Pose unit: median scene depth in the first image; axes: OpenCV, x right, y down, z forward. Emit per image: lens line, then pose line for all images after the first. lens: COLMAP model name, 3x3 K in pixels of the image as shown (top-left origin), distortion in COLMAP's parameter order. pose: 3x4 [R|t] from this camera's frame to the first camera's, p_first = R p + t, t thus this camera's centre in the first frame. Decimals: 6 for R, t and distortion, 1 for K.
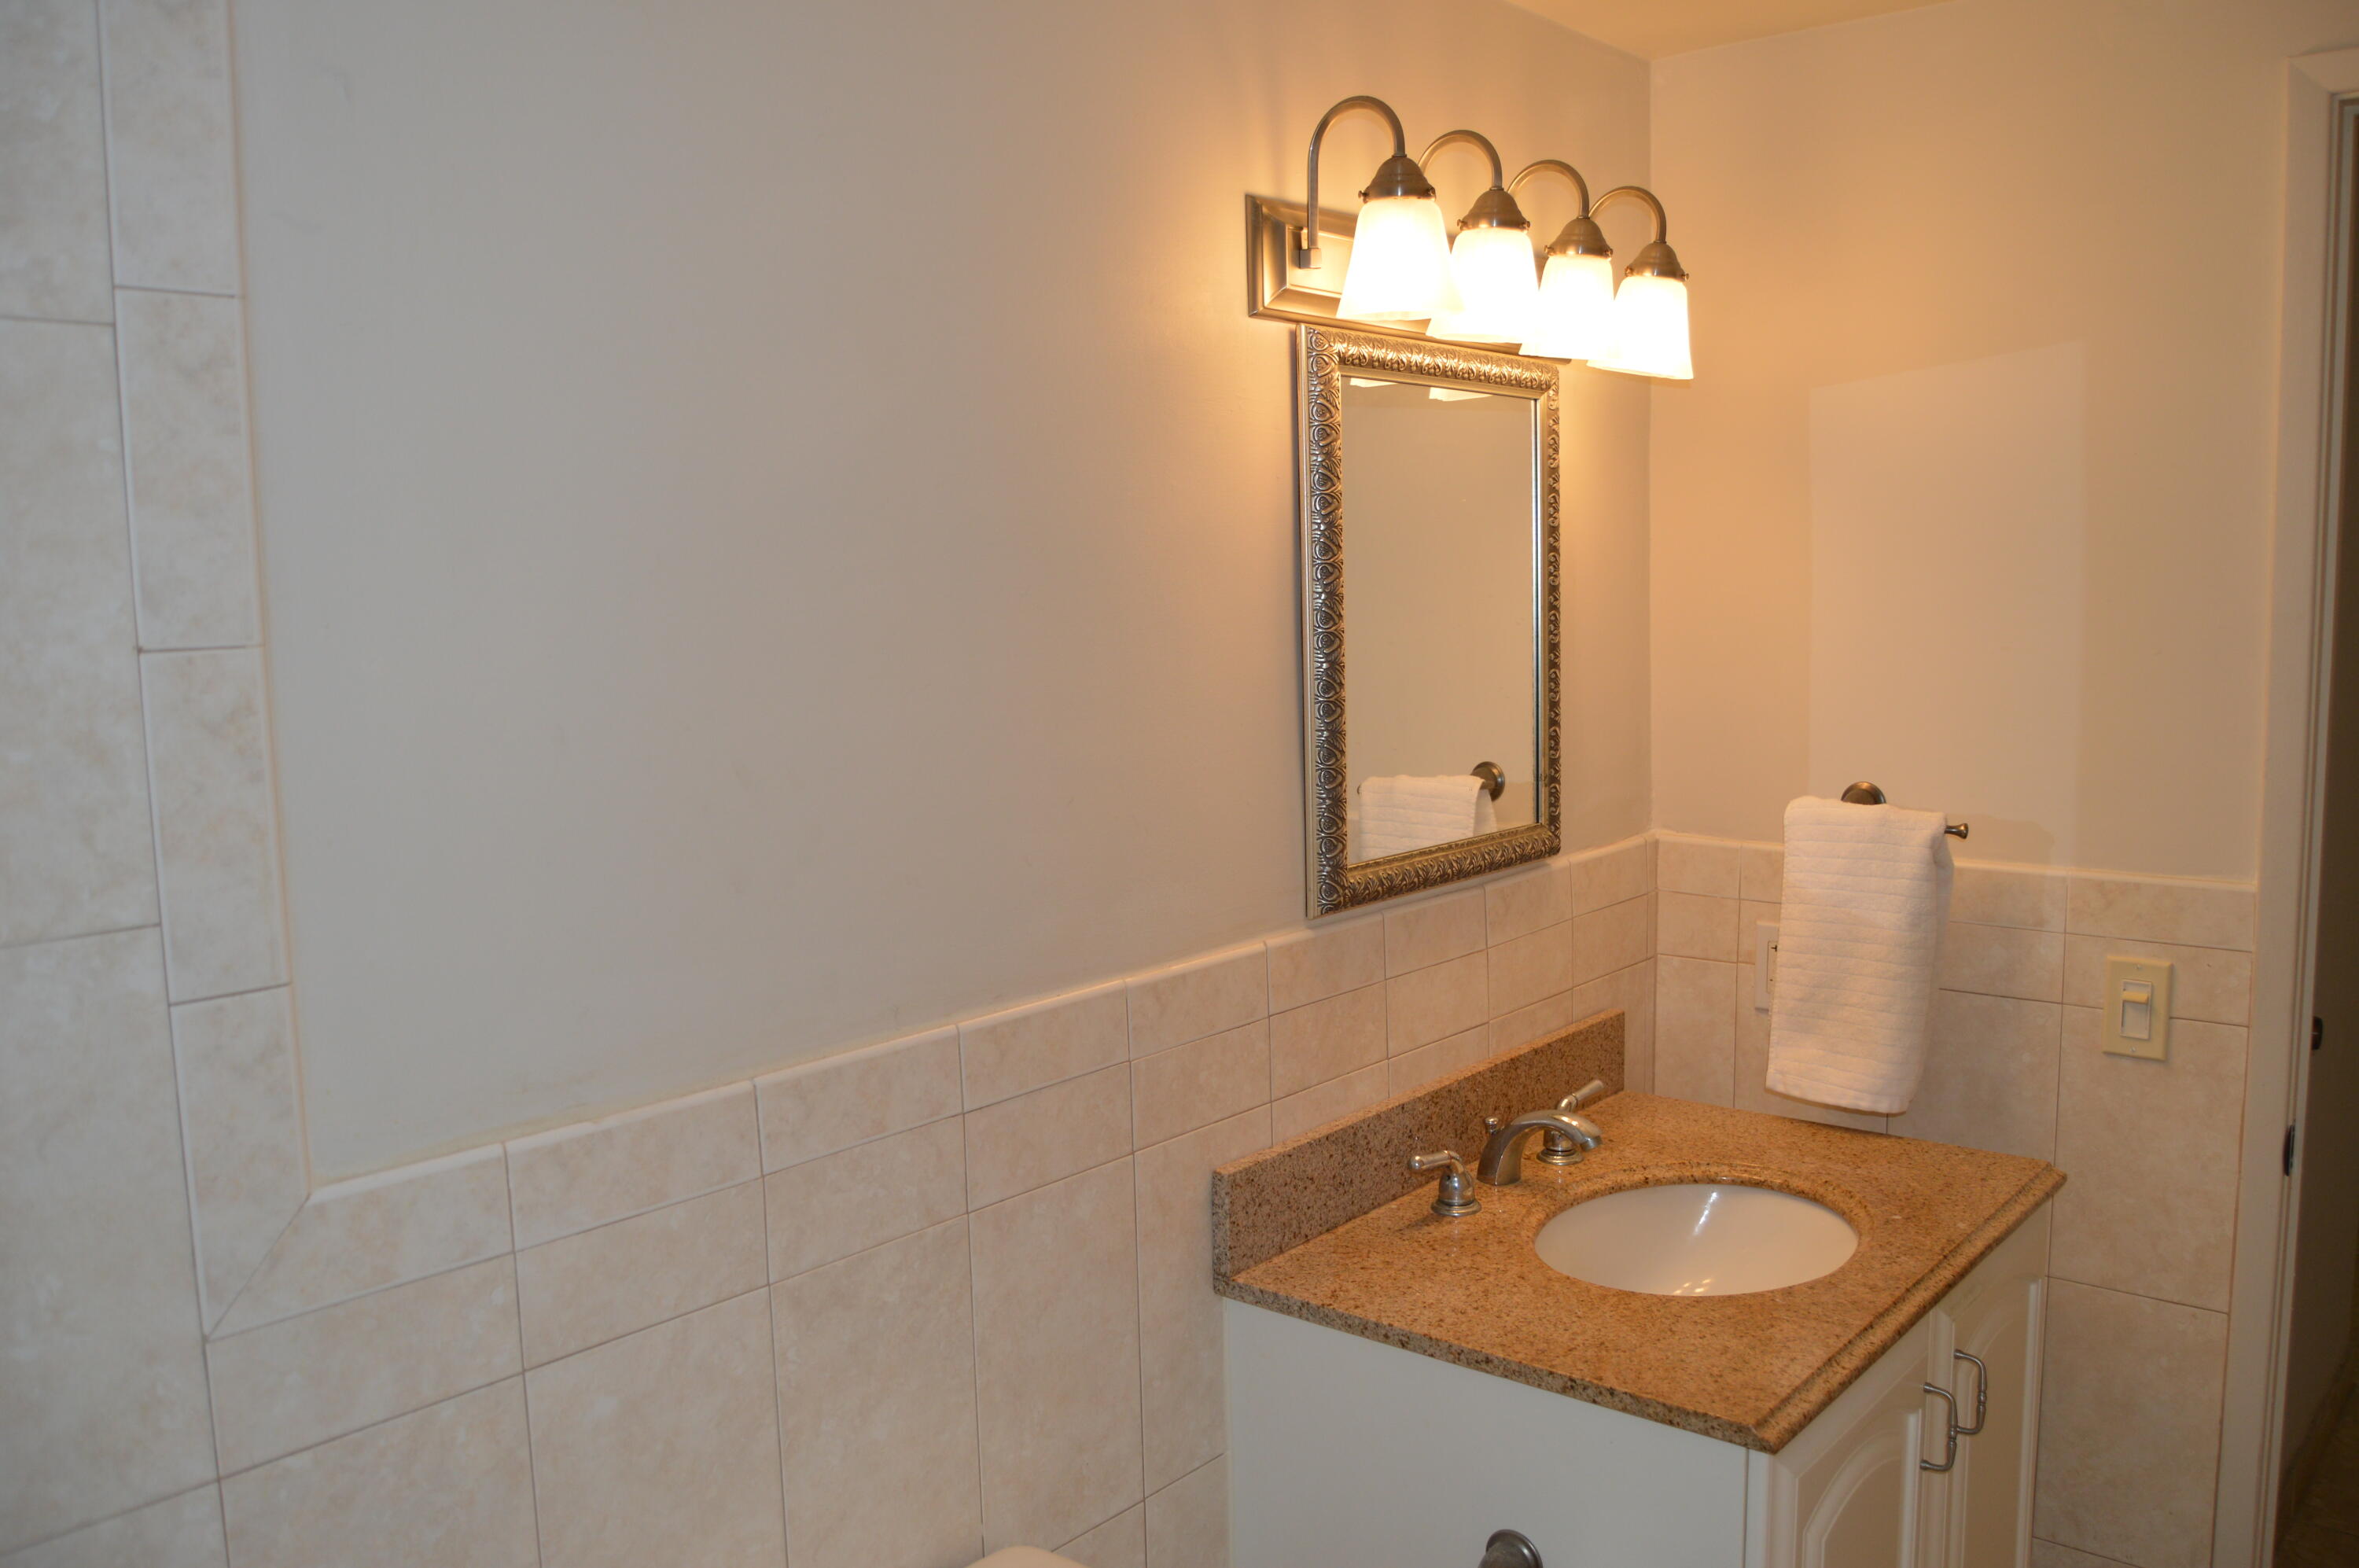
lens RADIAL K [[1870.6, 0, 1185.5], [0, 1870.6, 808.5], [0, 0, 1]] dist [-0.095170, 0.037950]
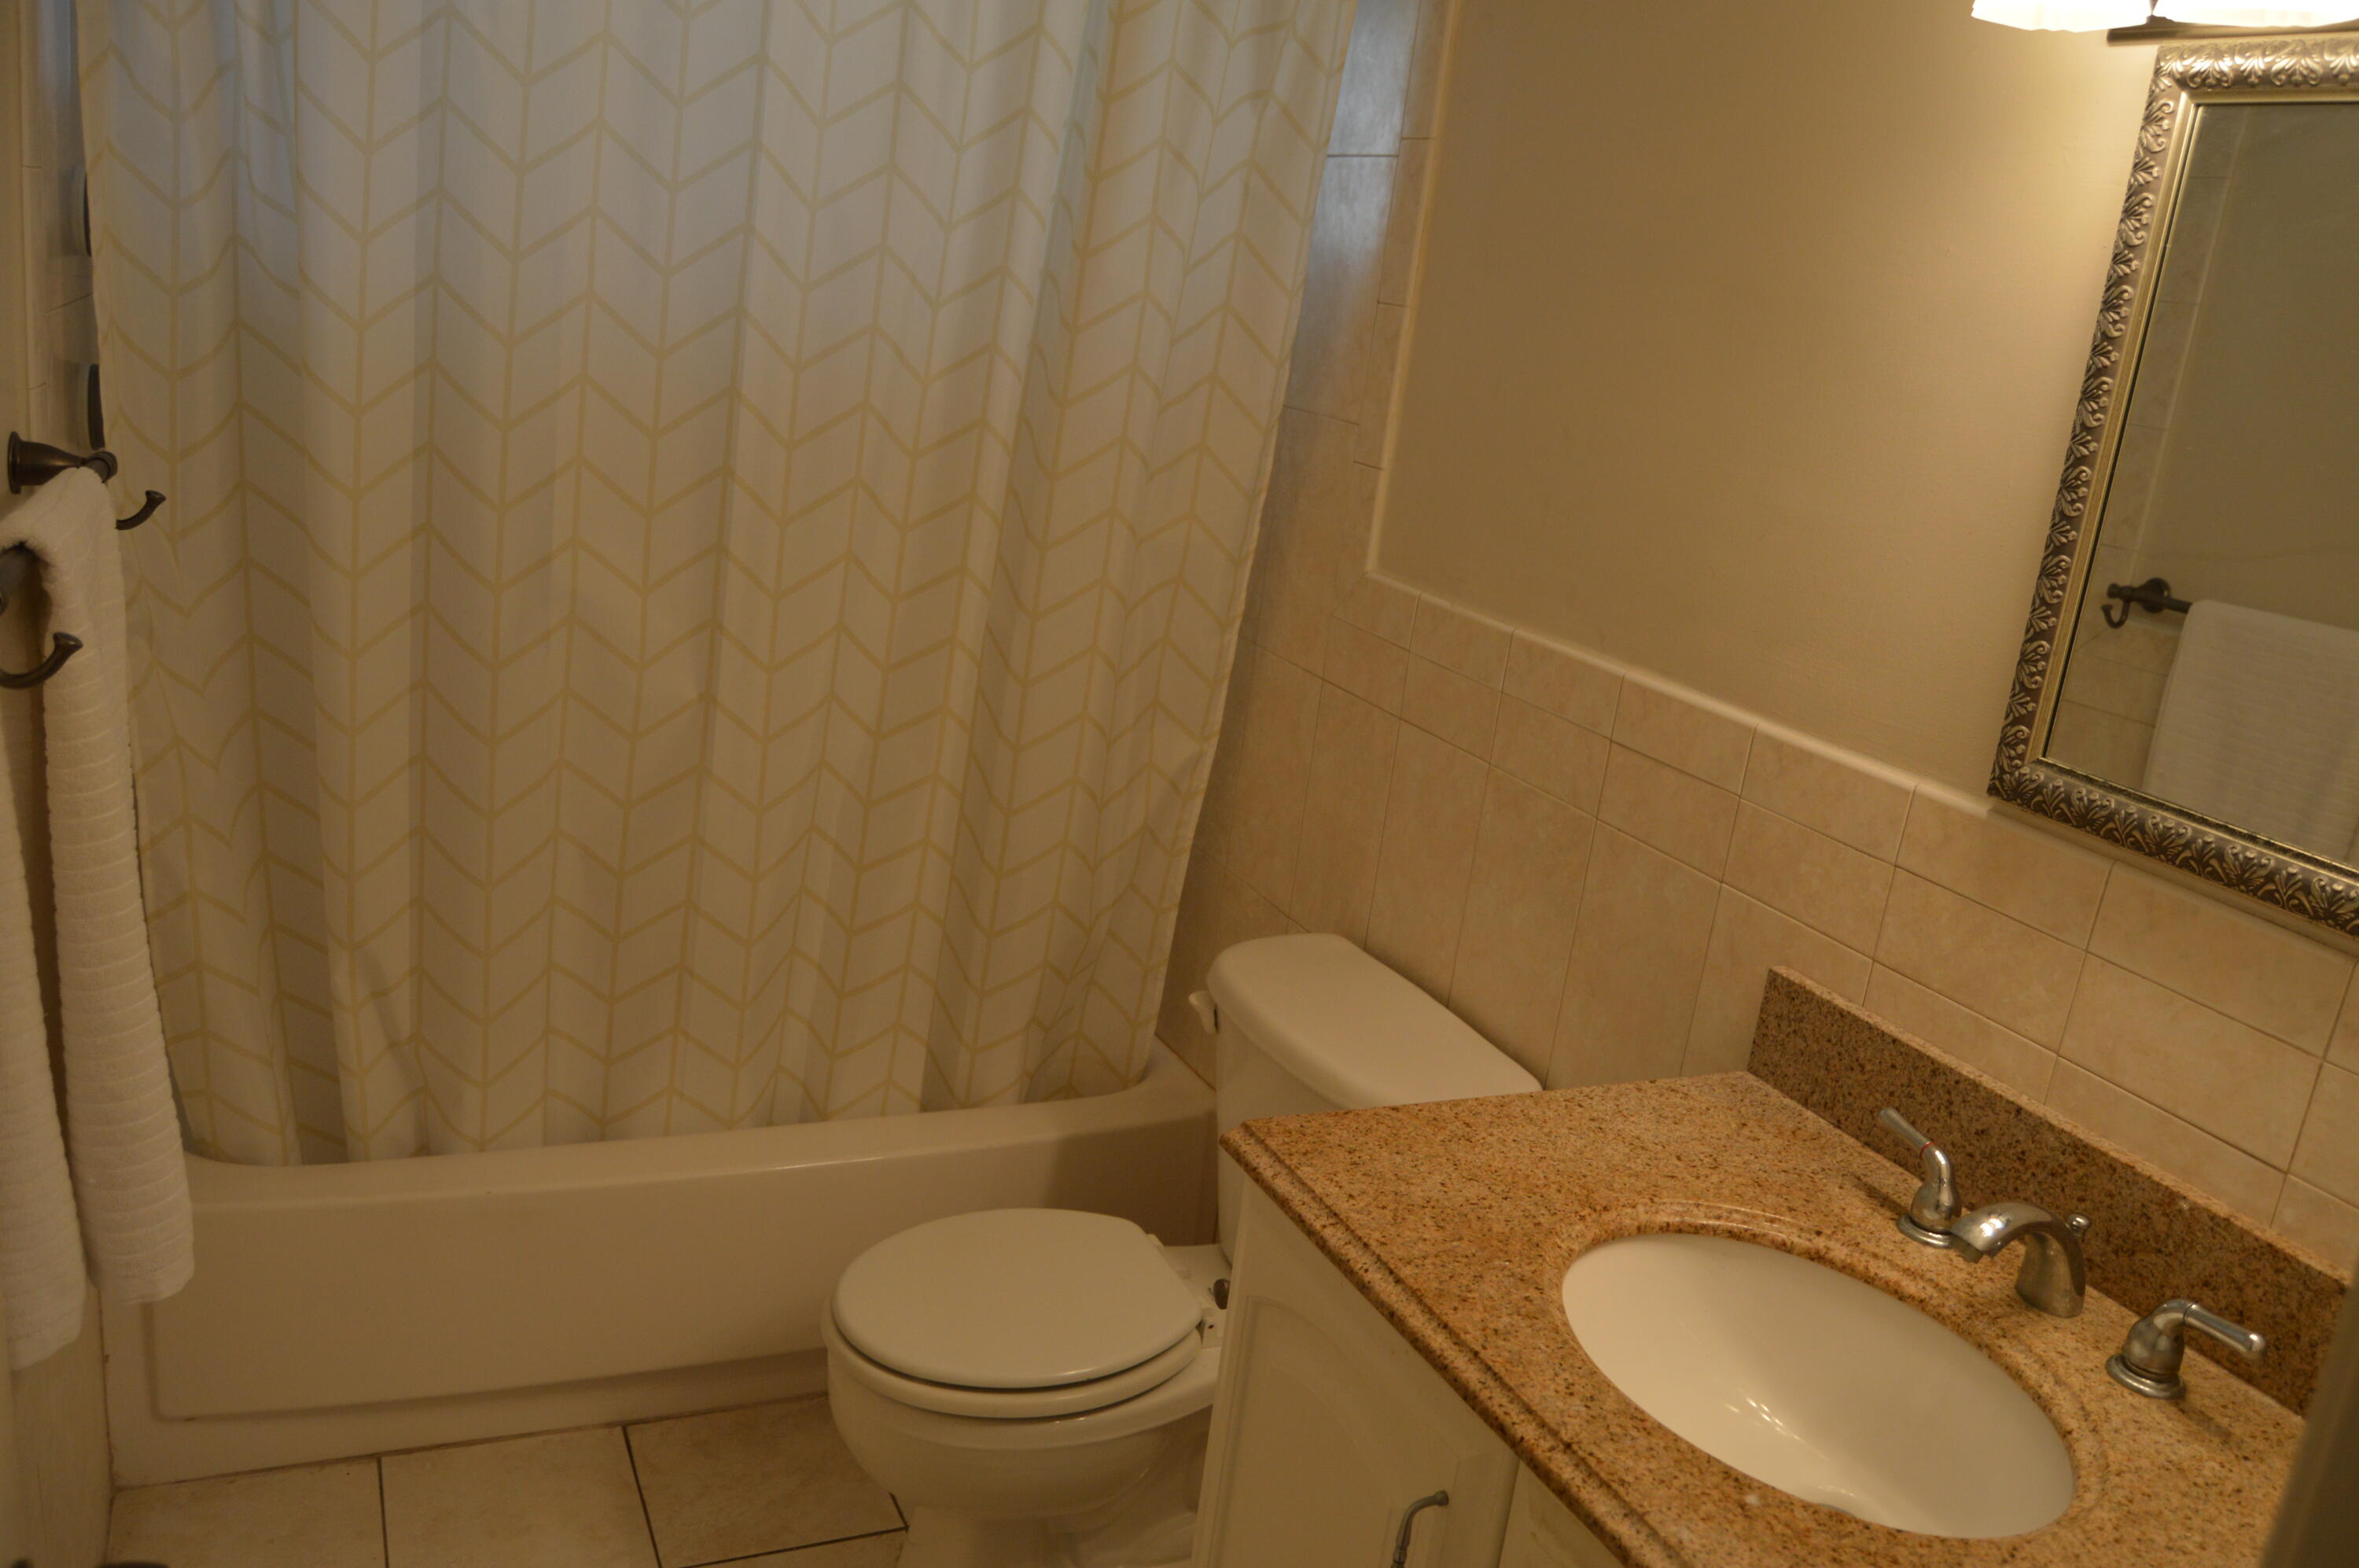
lens RADIAL K [[1870.6, 0, 1182.4], [0, 1870.6, 786.7], [0, 0, 1]] dist [-0.095170, 0.037950]
pose [[-0.422446, 0.214756, -0.880579, 0.951589], [-0.220031, 0.918166, 0.329479, -0.135898], [0.879276, 0.332942, -0.340622, 0.999978]]
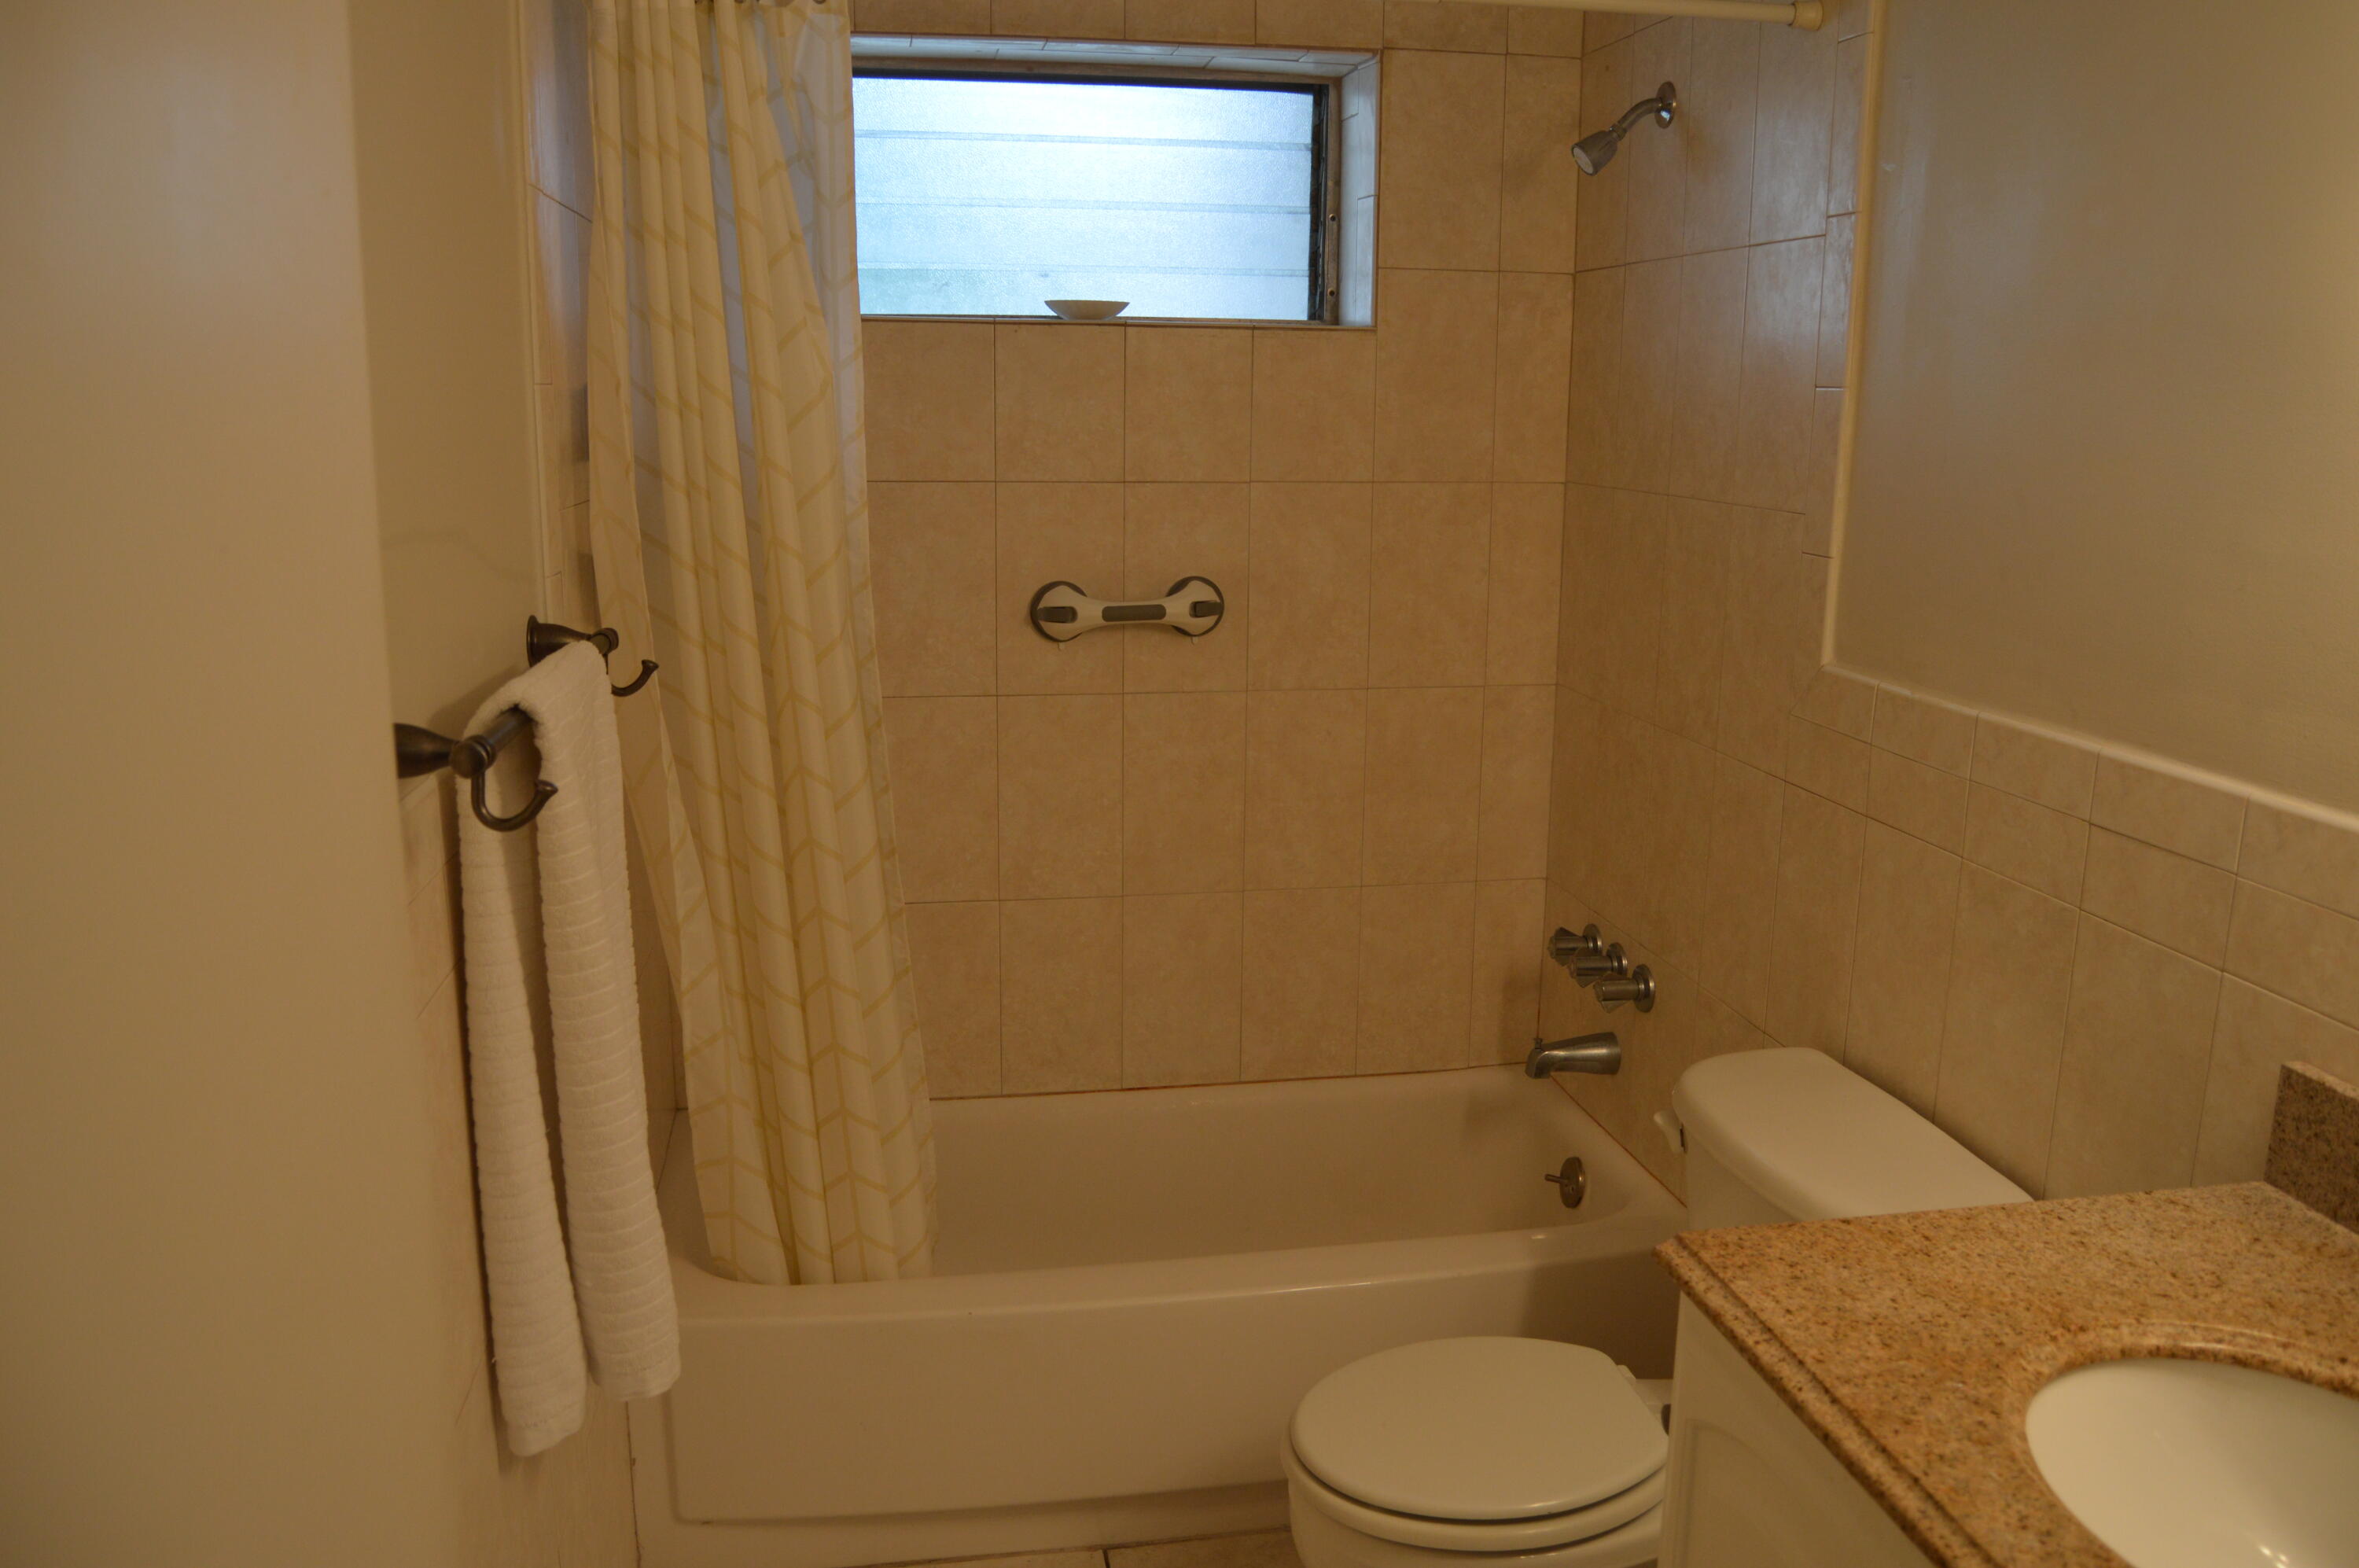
lens RADIAL K [[1870.6, 0, 1183.8], [0, 1870.6, 787.9], [0, 0, 1]] dist [-0.095170, 0.037950]
pose [[-0.639567, 0.176102, -0.748293, 0.928300], [-0.090784, 0.949294, 0.300998, -0.127988], [0.763356, 0.260441, -0.591149, 1.045100]]
